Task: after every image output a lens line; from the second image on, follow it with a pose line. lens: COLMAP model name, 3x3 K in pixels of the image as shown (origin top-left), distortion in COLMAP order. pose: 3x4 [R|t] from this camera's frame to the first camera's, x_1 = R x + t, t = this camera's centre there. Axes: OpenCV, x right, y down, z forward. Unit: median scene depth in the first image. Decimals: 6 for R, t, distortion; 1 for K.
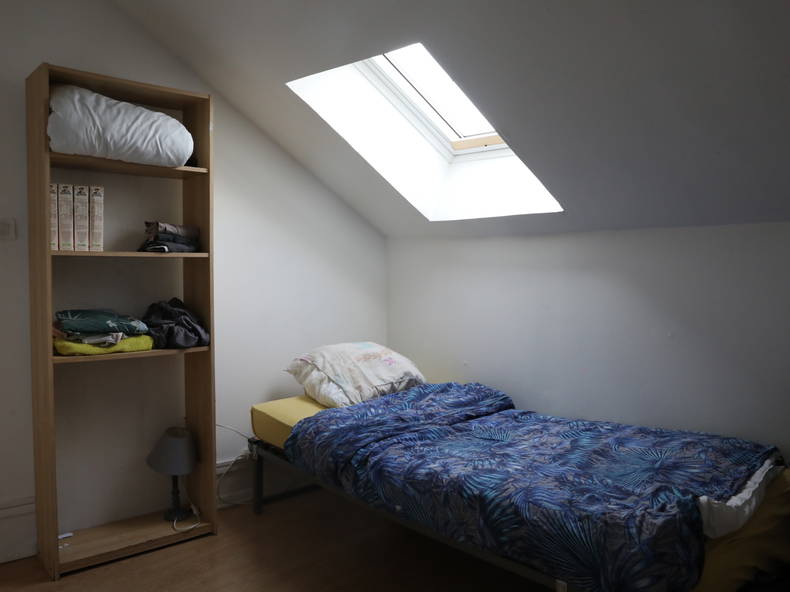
lens RADIAL K [[650.3, 0, 396.2], [0, 650.3, 303.0], [0, 0, 1]] dist [-0.118343, 0.128283]
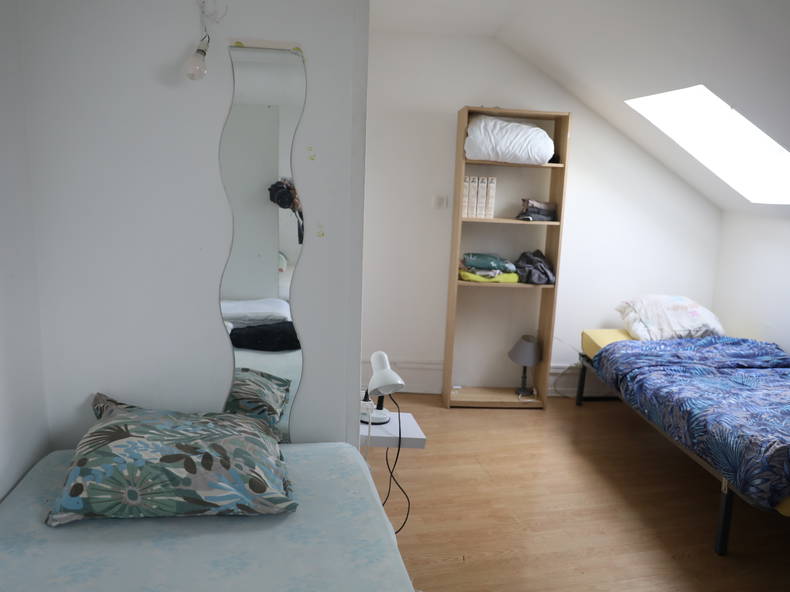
lens RADIAL K [[644.0, 0, 395.7], [0, 644.0, 297.2], [0, 0, 1]] dist [0.003214, 0.000720]
pose [[0.781608, 0.135784, -0.608812, 0.359515], [-0.071946, 0.989130, 0.128242, -0.075306], [0.619607, -0.056433, 0.782881, -0.425209]]
